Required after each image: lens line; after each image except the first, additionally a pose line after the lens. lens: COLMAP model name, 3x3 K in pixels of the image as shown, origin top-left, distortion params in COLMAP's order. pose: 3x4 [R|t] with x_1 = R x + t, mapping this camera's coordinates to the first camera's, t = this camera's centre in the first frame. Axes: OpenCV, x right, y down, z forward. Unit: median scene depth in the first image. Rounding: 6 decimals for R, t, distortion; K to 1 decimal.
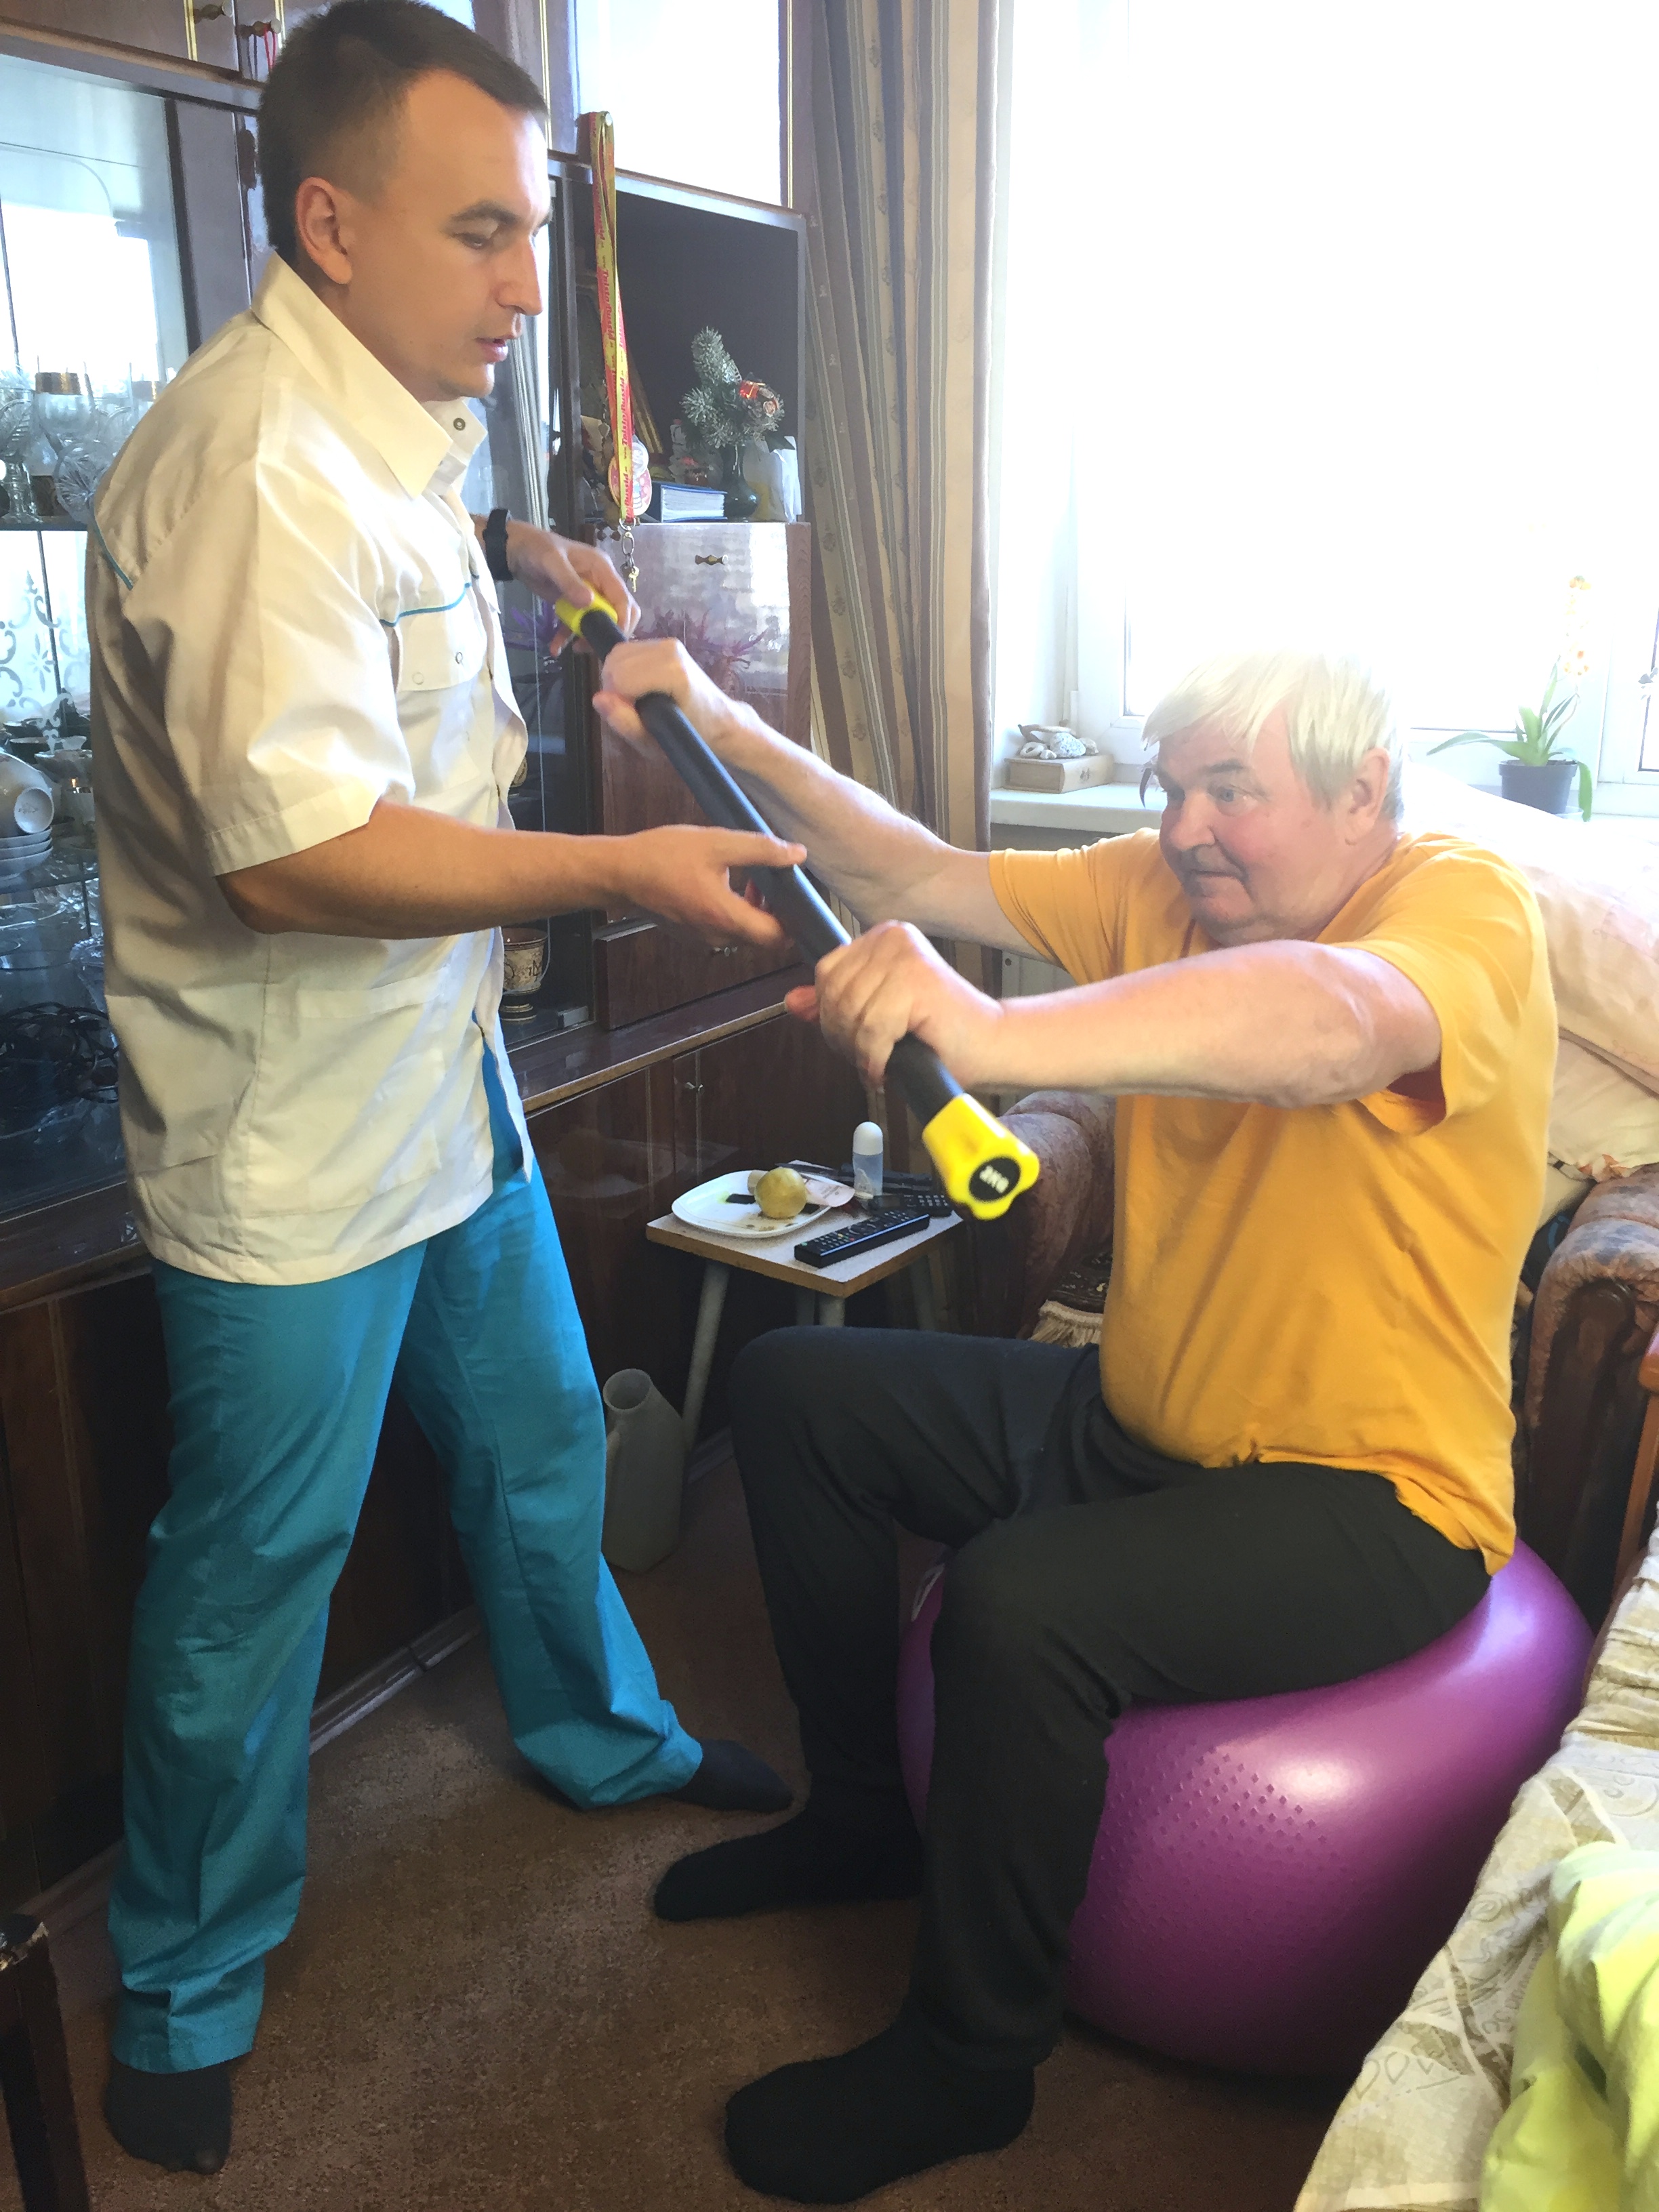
lens RADIAL K [[1864.4, 0, 837.4], [0, 1864.4, 1116.4], [0, 0, 1]] dist [0.045335, -0.068525]
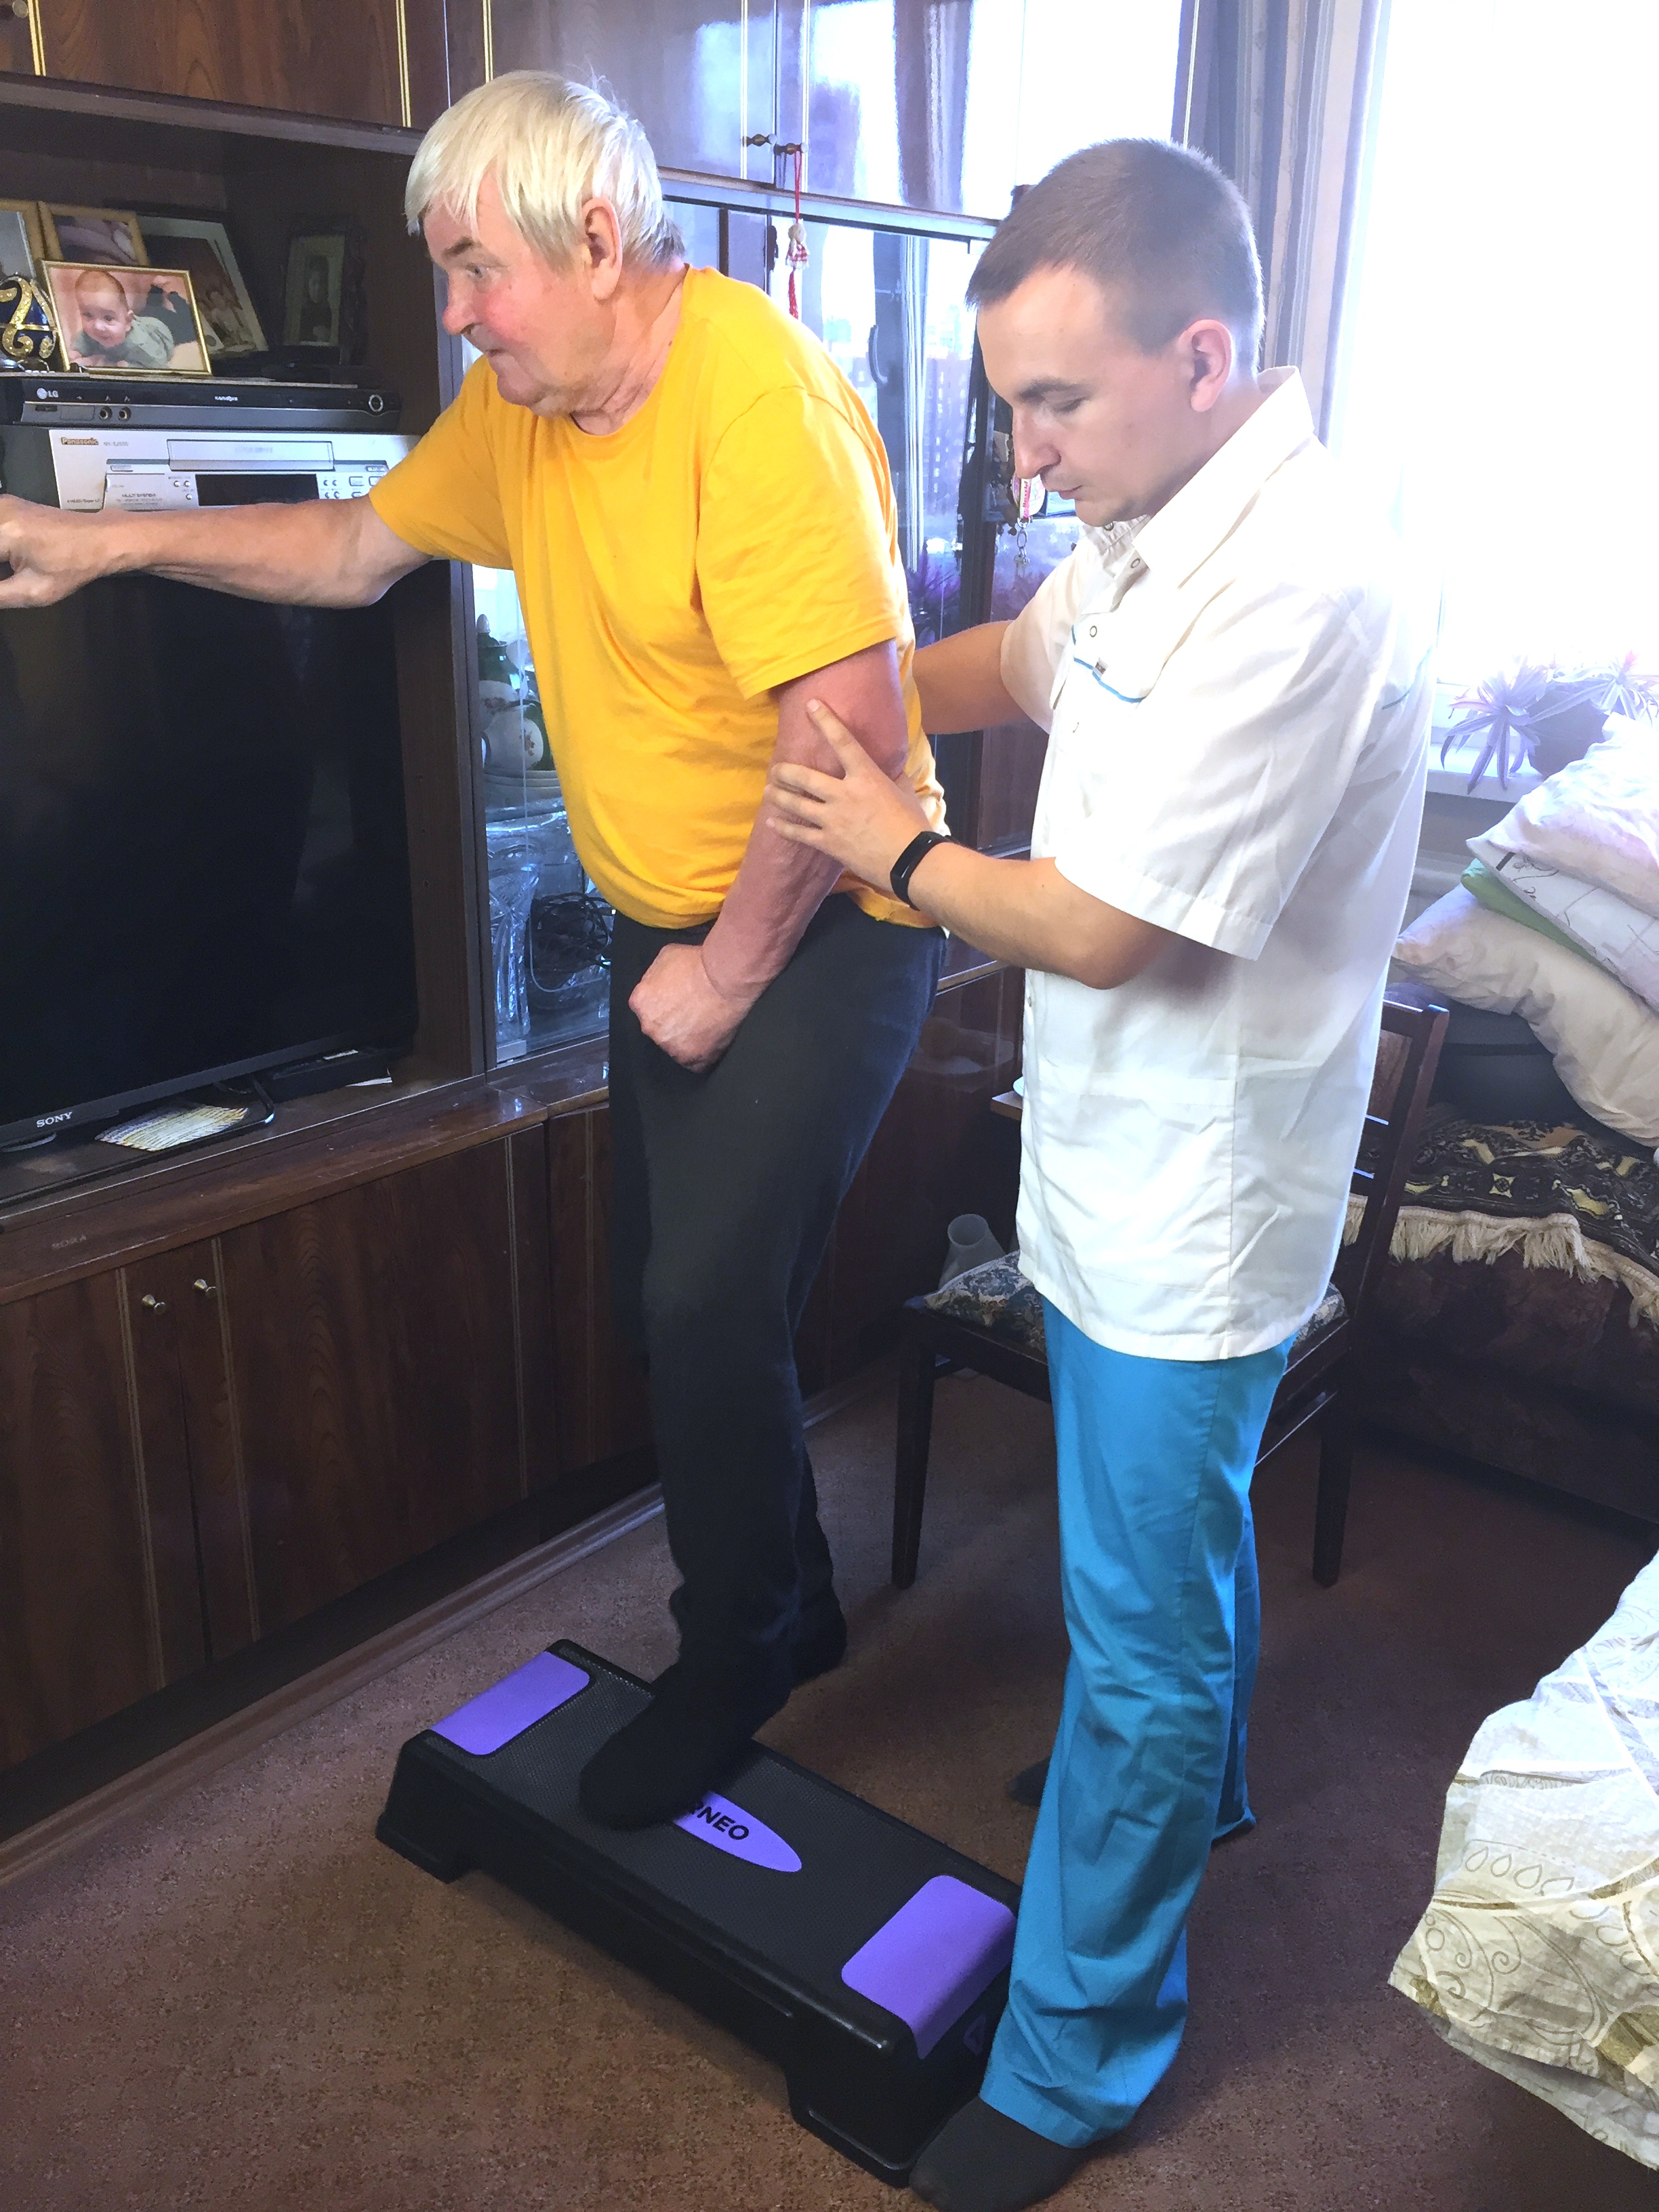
lens RADIAL K [[1864.4, 0, 847.6], [0, 1864.4, 1105.8], [0, 0, 1]] dist [0.045335, -0.068525]
pose [[0.988425, 0.076545, -0.130986, -0.036386], [-0.070301, 0.996188, 0.051655, 0.006172], [0.134441, -0.041848, 0.990038, -0.230033]]
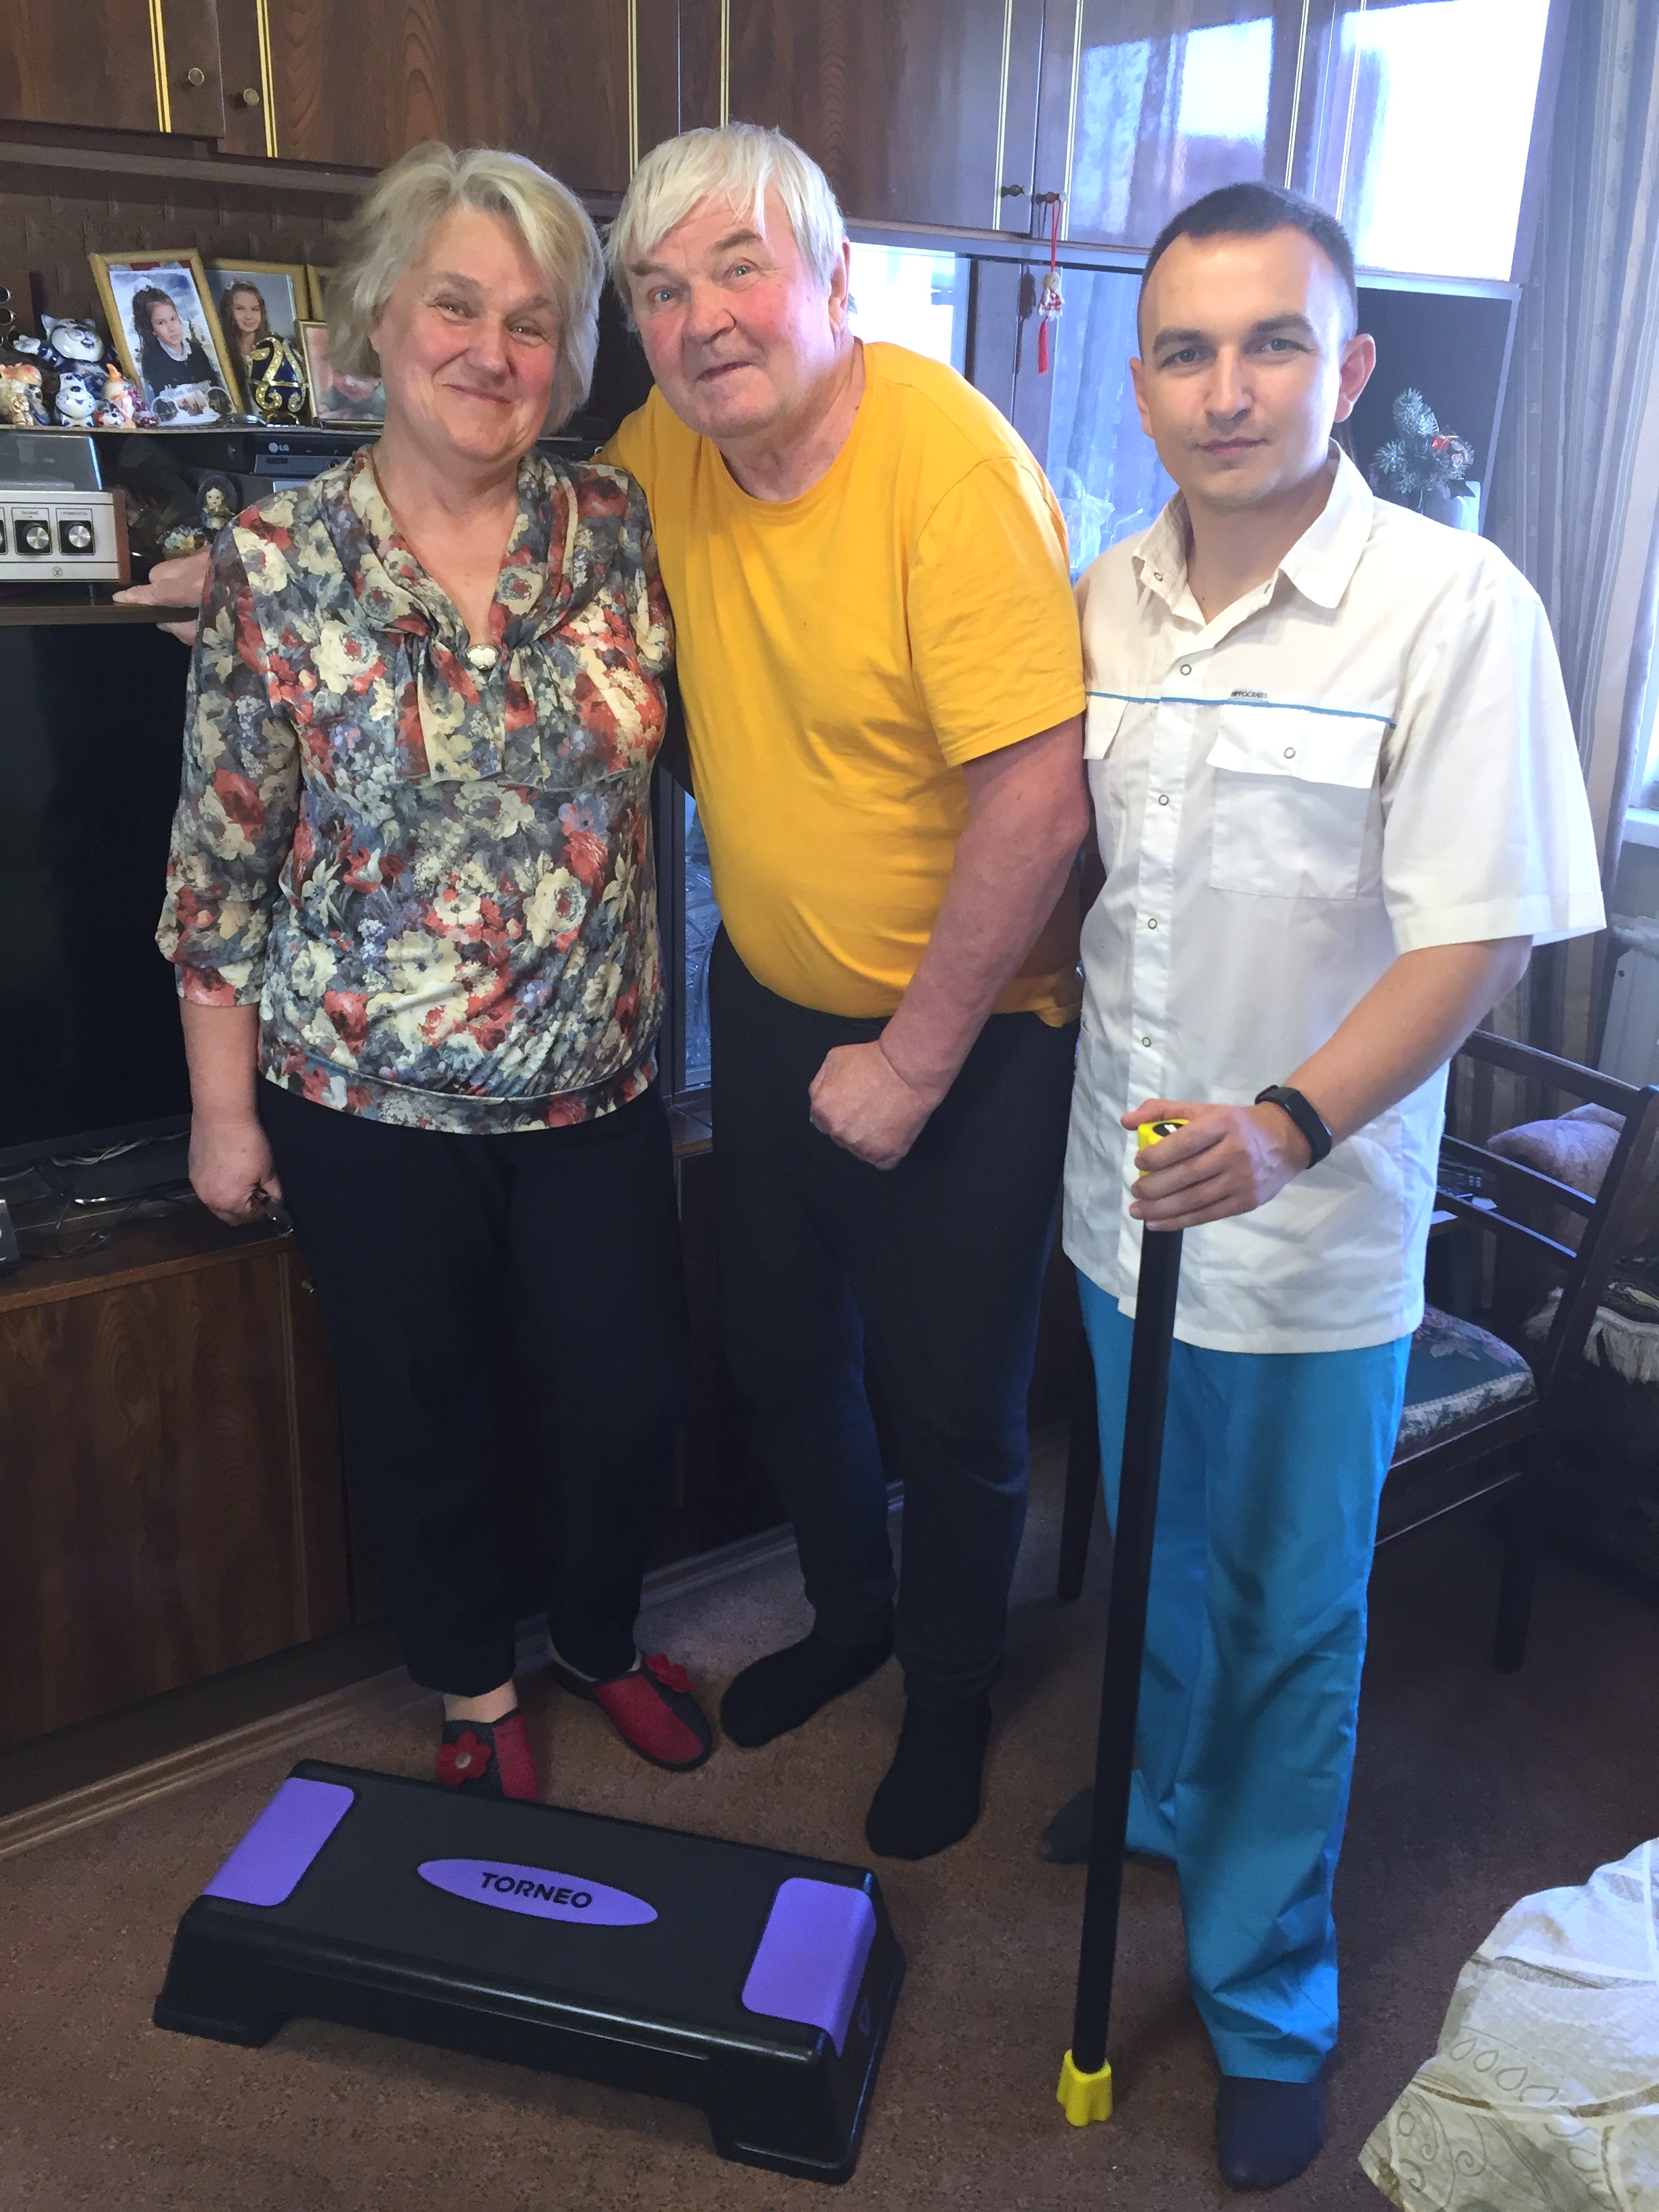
lens RADIAL K [[1864.4, 0, 837.4], [0, 1864.4, 1111.9], [0, 0, 1]] dist [0.045335, -0.068525]
pose [[0.925414, 0.163308, -0.341964, 0.075310], [-0.146612, 0.986399, 0.074307, -0.026575], [0.349448, -0.018629, 0.936771, -0.203279]]
